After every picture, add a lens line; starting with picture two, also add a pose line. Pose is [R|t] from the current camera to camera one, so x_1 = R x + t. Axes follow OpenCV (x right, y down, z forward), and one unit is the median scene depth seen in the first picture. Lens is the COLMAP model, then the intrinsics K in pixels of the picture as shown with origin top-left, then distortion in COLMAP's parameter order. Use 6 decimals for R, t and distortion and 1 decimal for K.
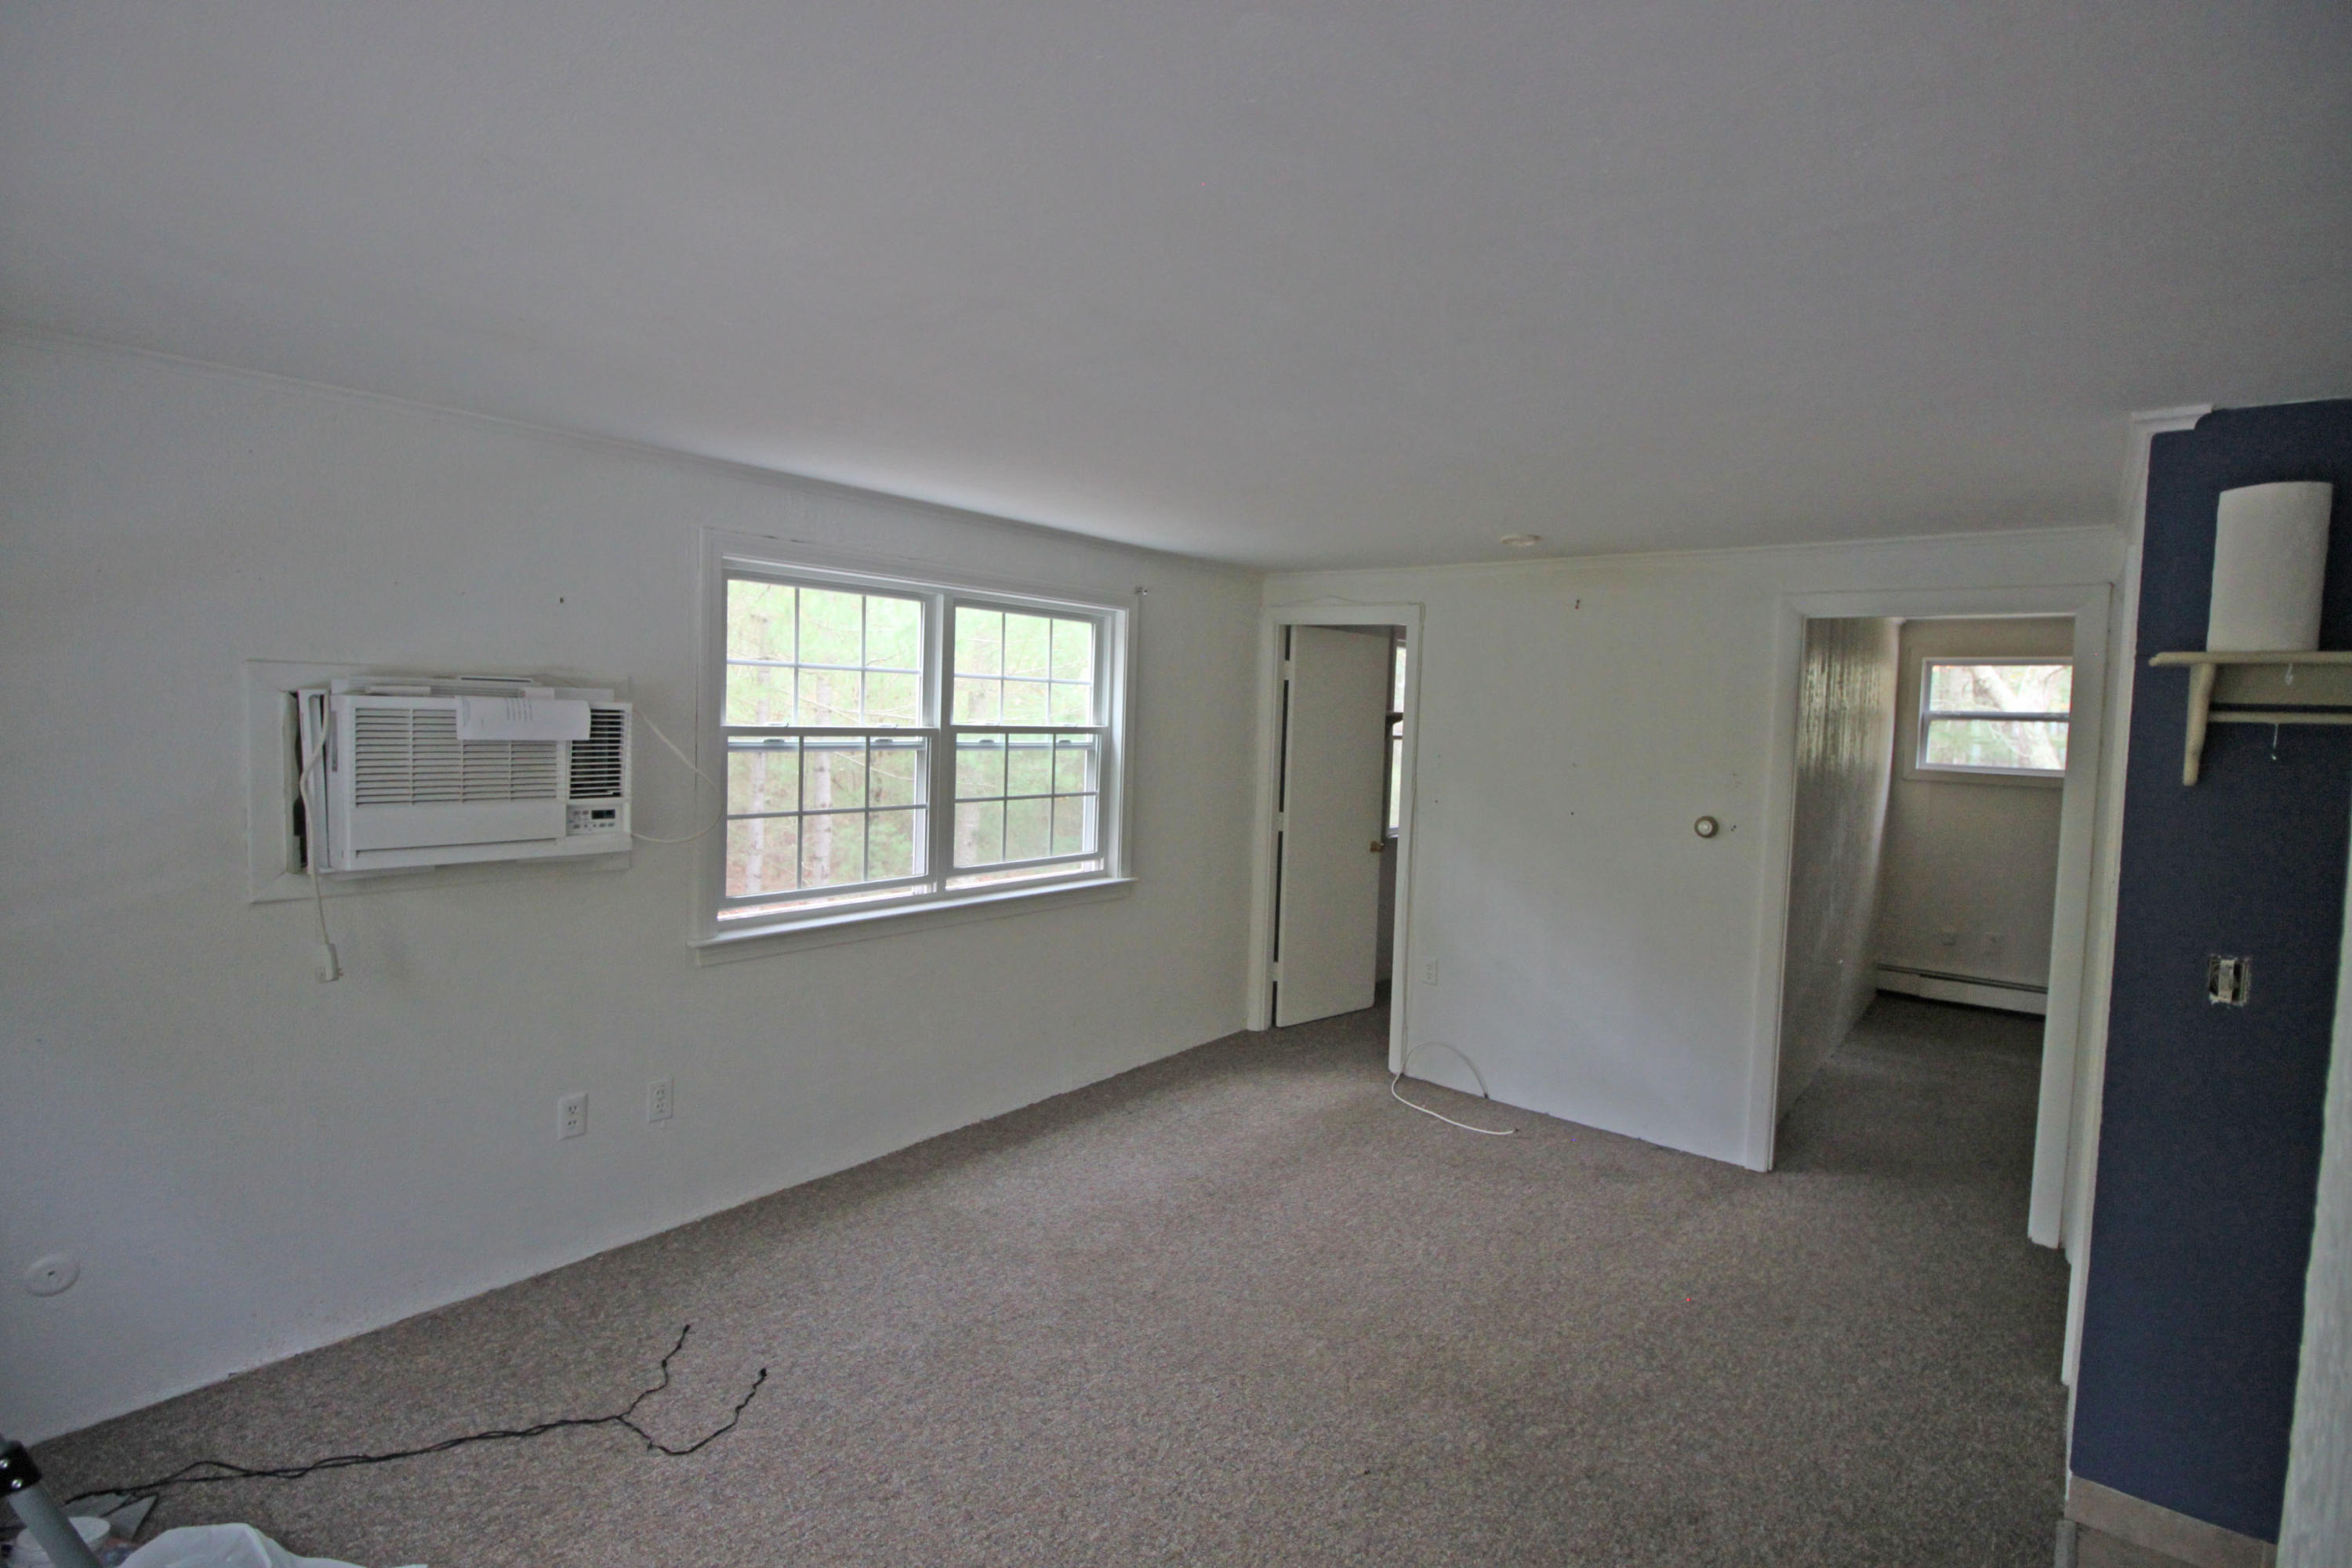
lens RADIAL K [[1091.0, 0, 1184.6], [0, 1091.0, 782.4], [0, 0, 1]] dist [-0.003954, -0.001120]
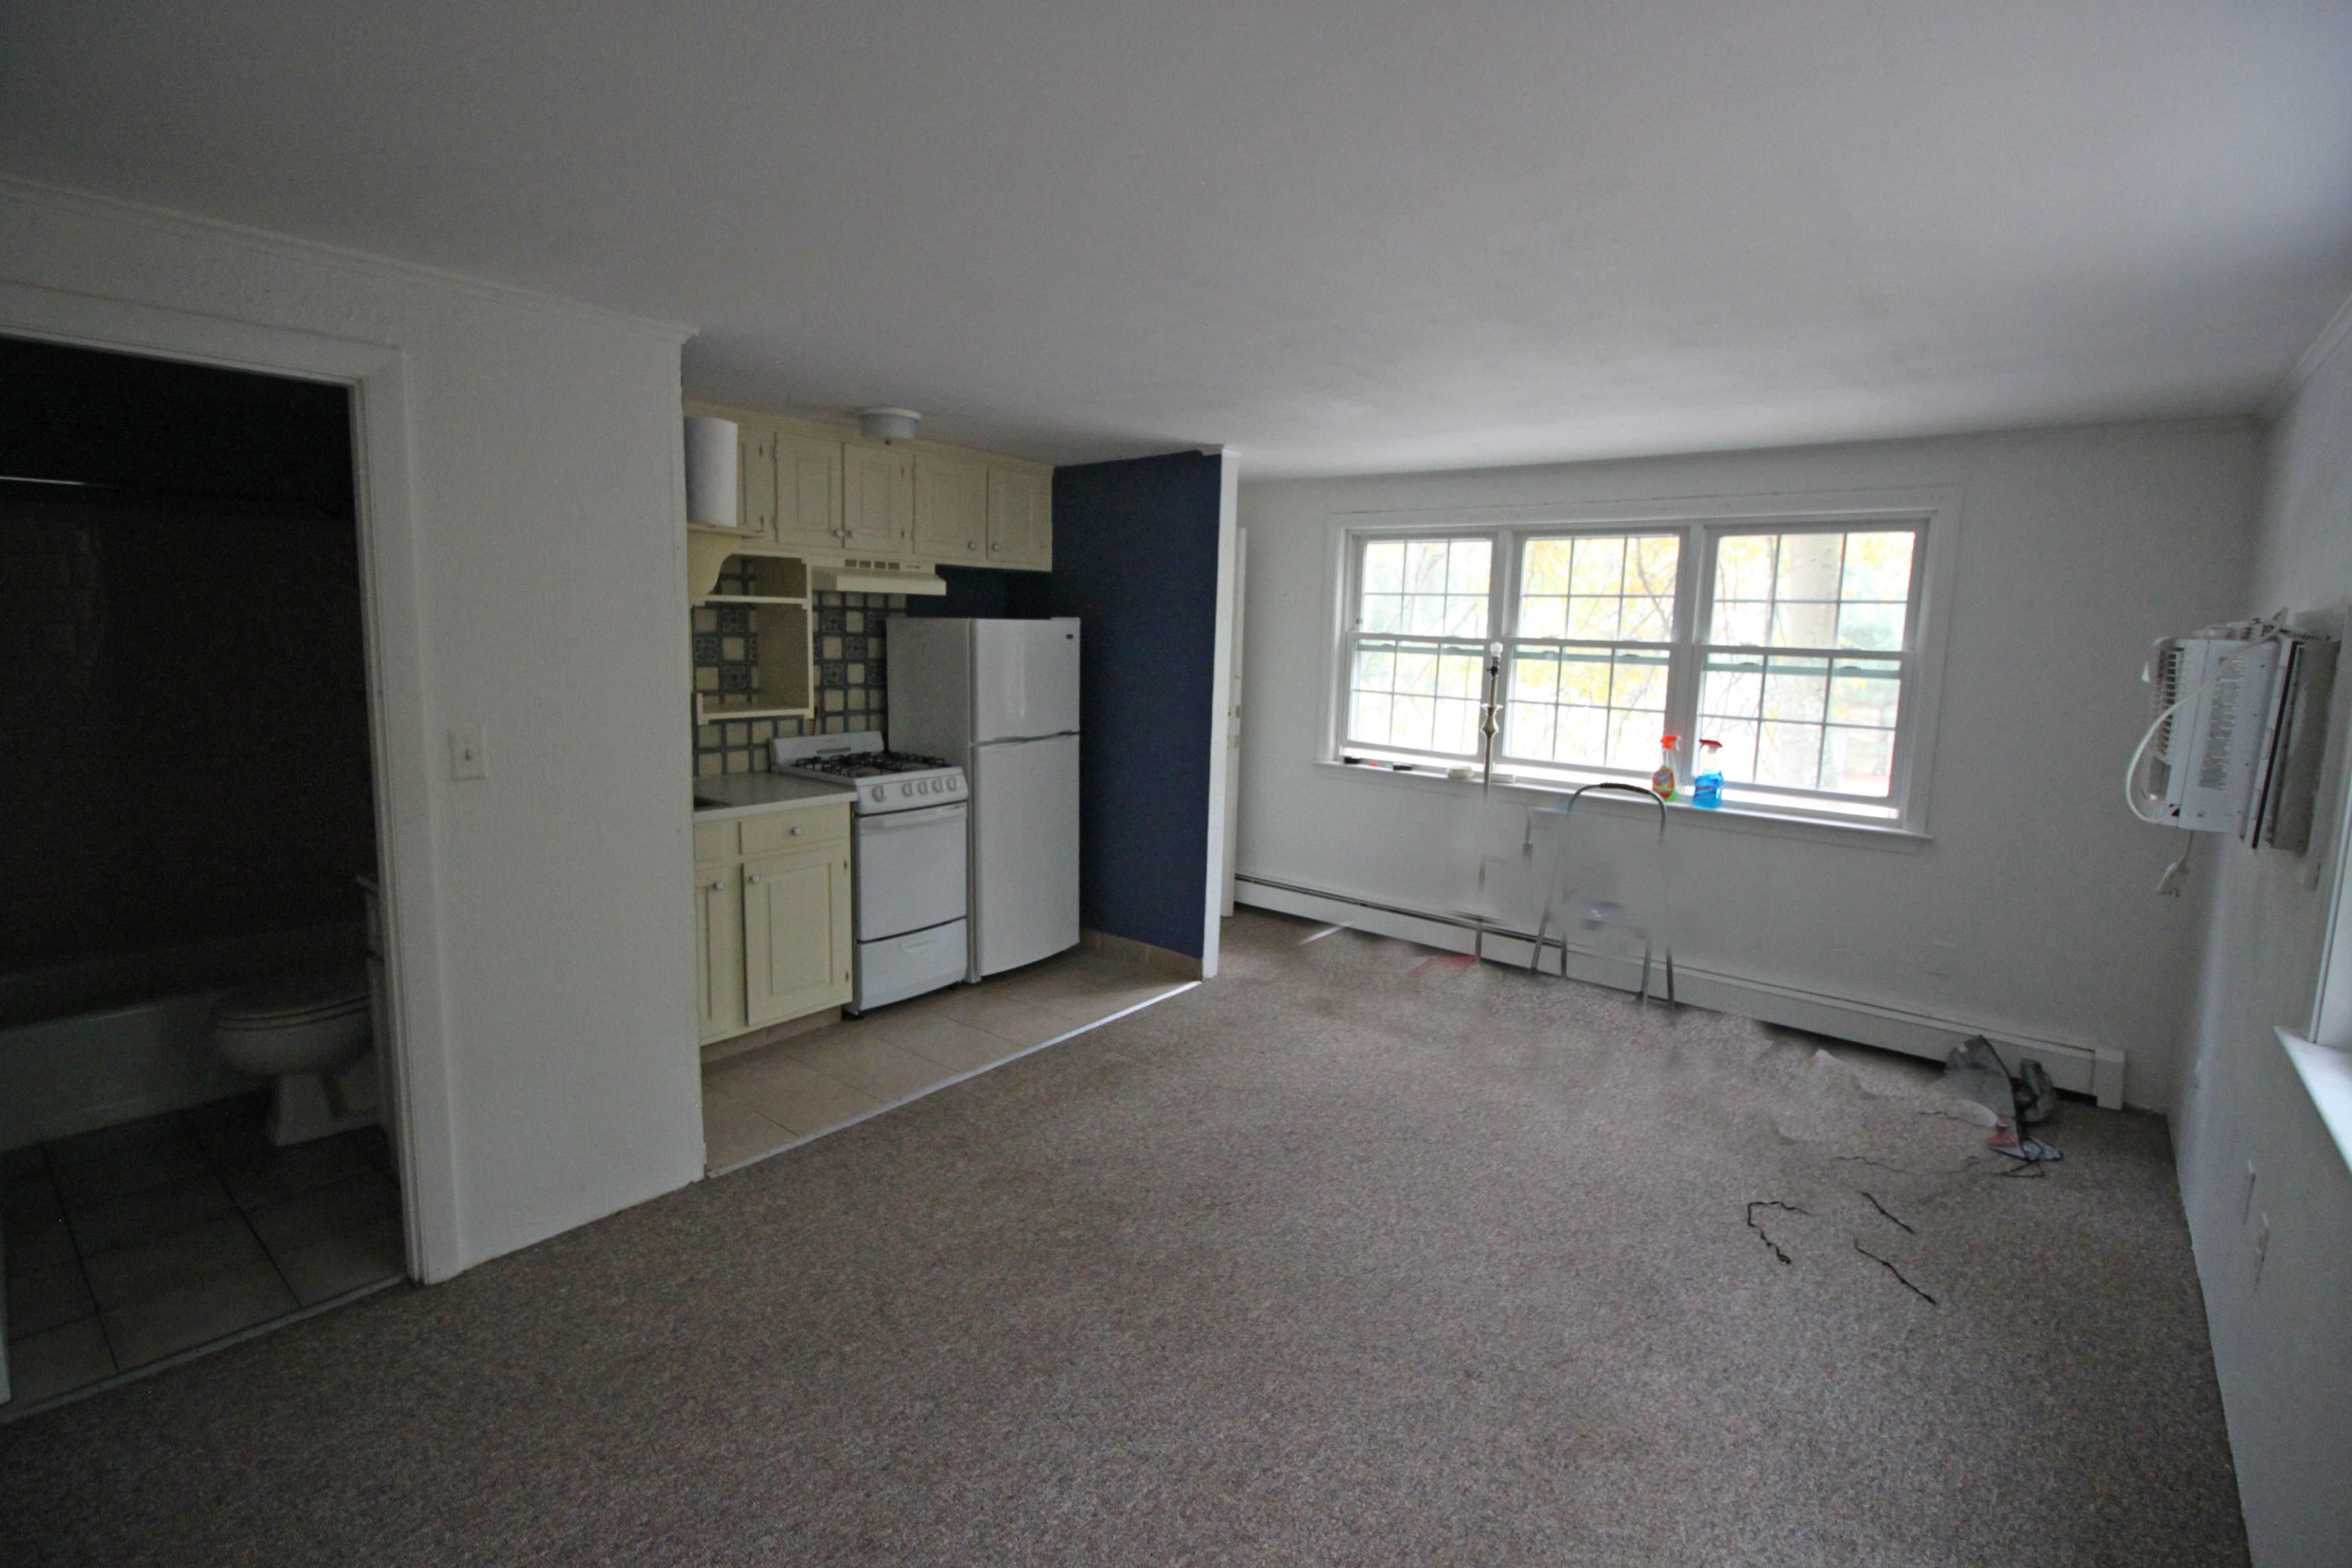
lens RADIAL K [[1091.0, 0, 1181.3], [0, 1091.0, 771.9], [0, 0, 1]] dist [-0.003954, -0.001120]
pose [[-0.998115, -0.060138, -0.012248, 0.177662], [-0.061373, 0.977470, 0.201955, -0.073569], [-0.000173, 0.202326, -0.979318, 1.419532]]
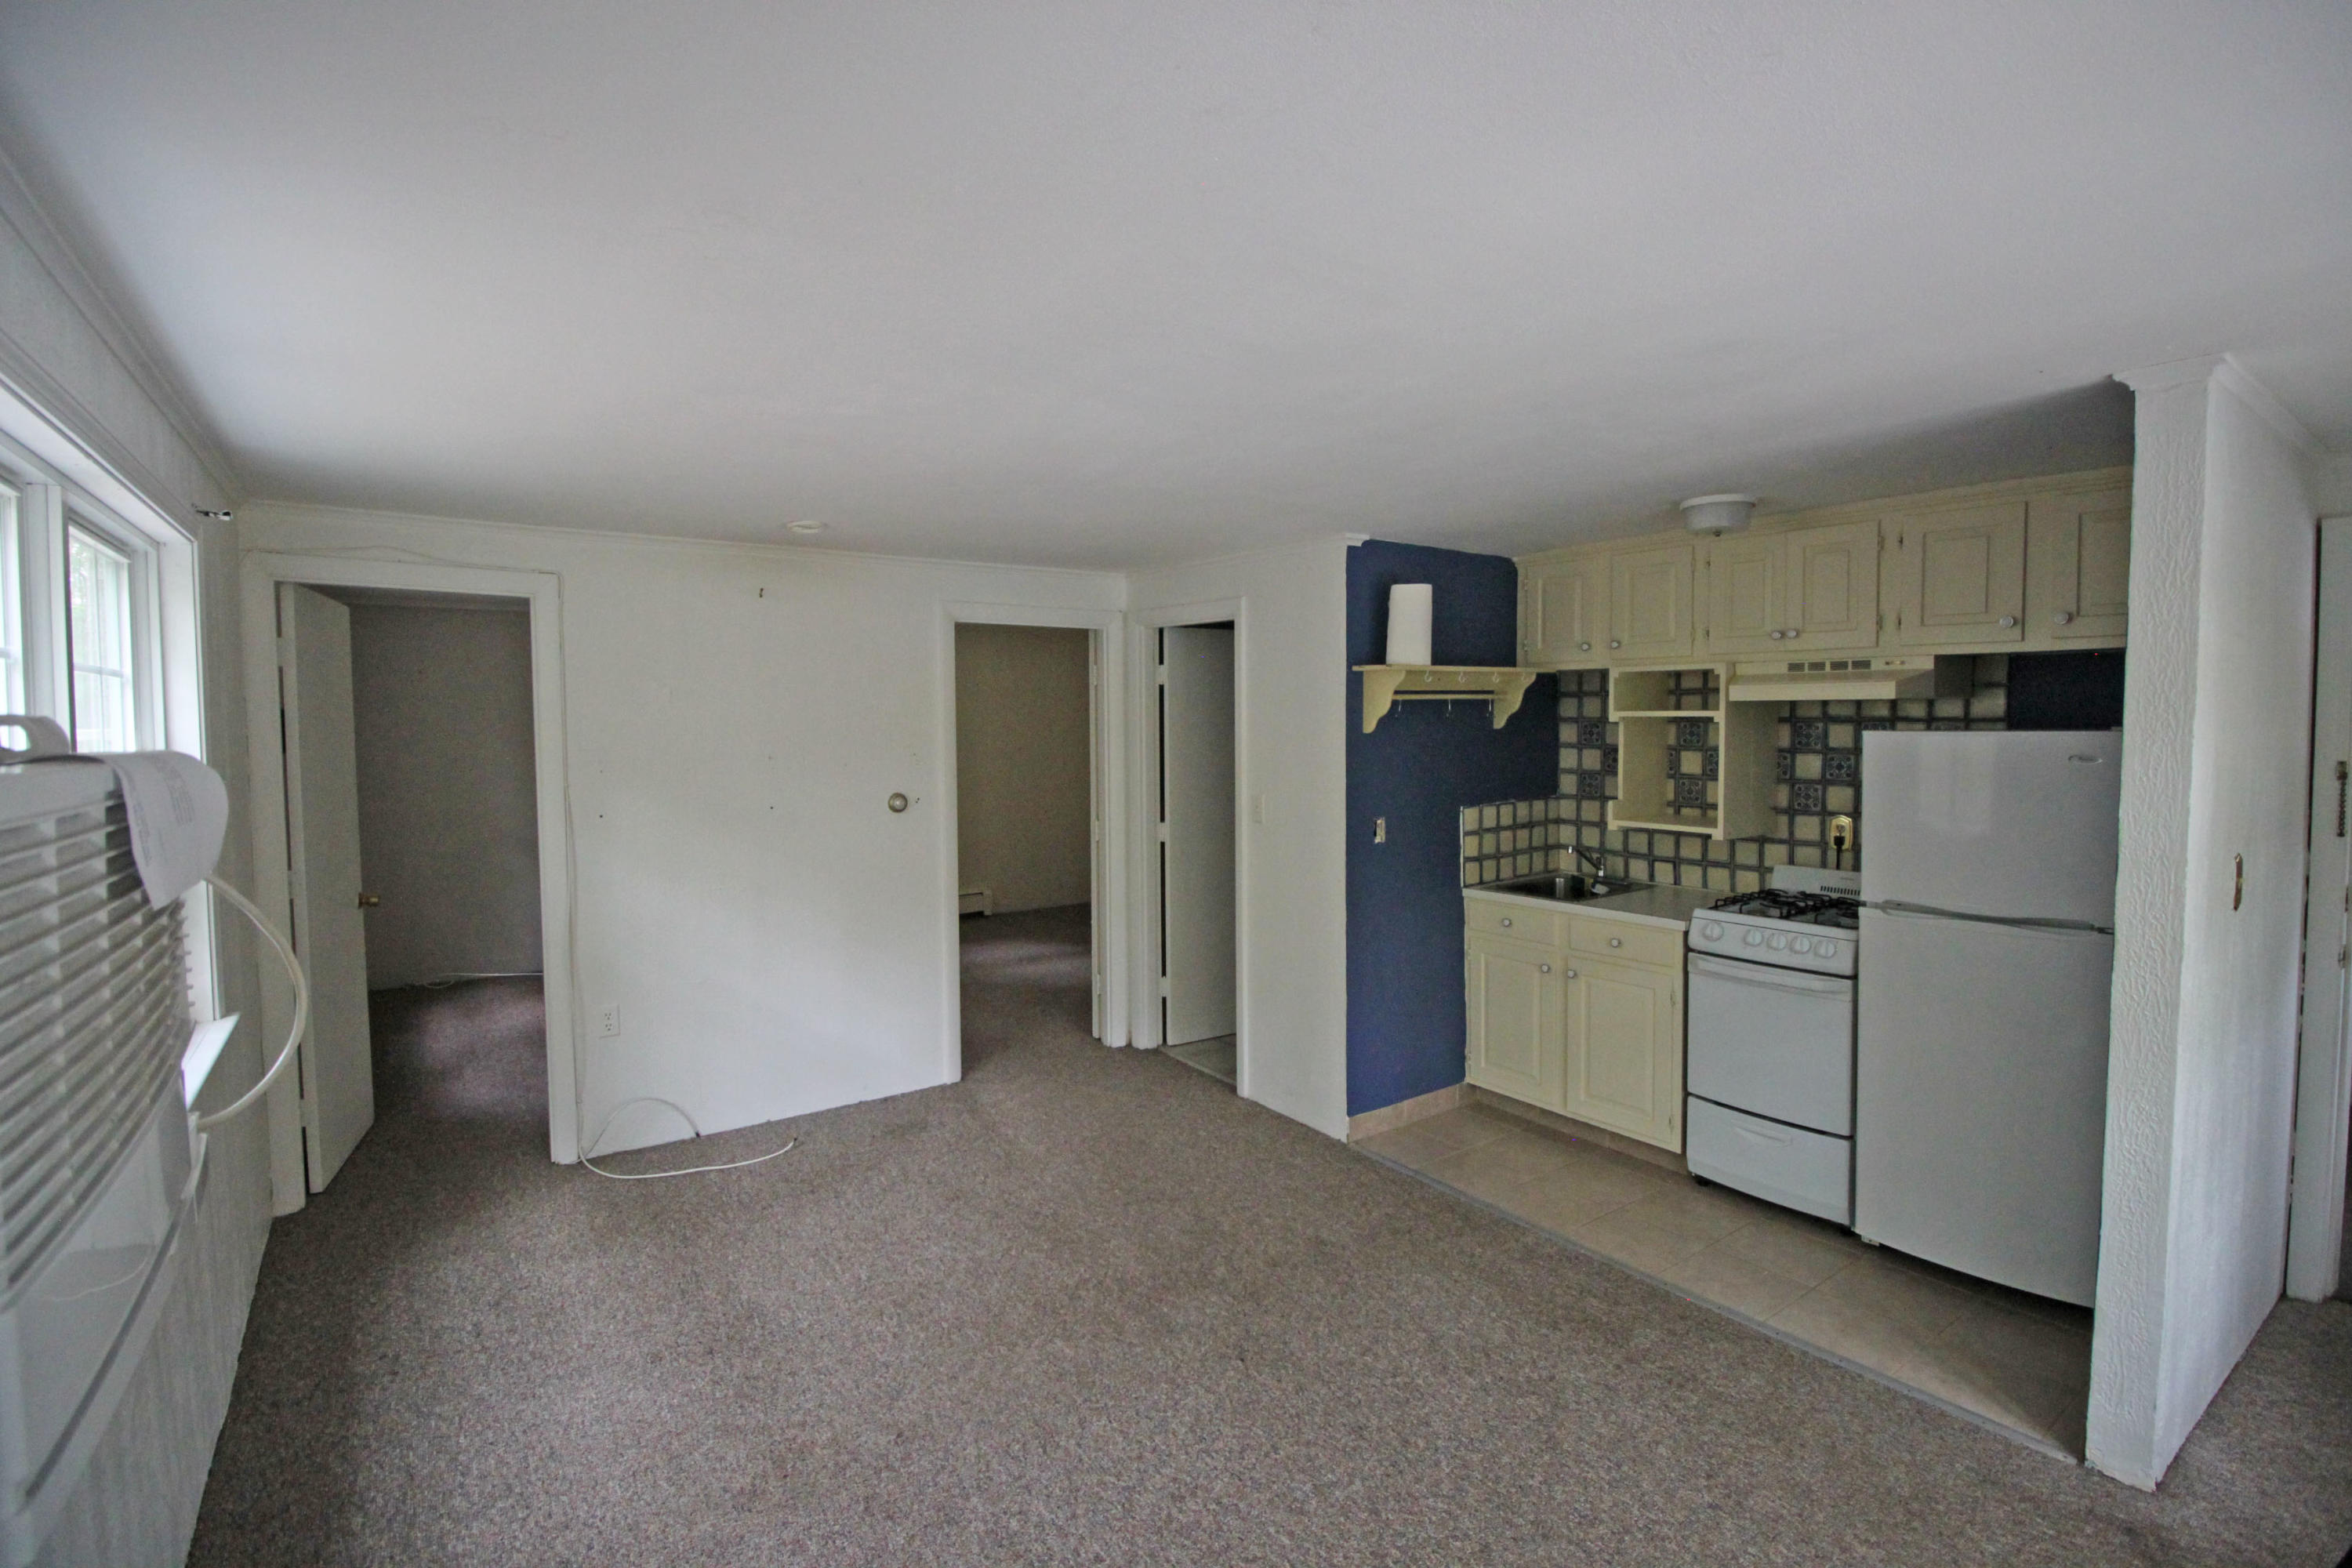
lens RADIAL K [[1091.0, 0, 1195.1], [0, 1091.0, 777.9], [0, 0, 1]] dist [-0.003954, -0.001120]
pose [[0.256791, -0.092843, 0.961997, -0.602167], [0.079454, 0.994034, 0.074726, -0.051053], [-0.963195, 0.057246, 0.262636, 0.468301]]
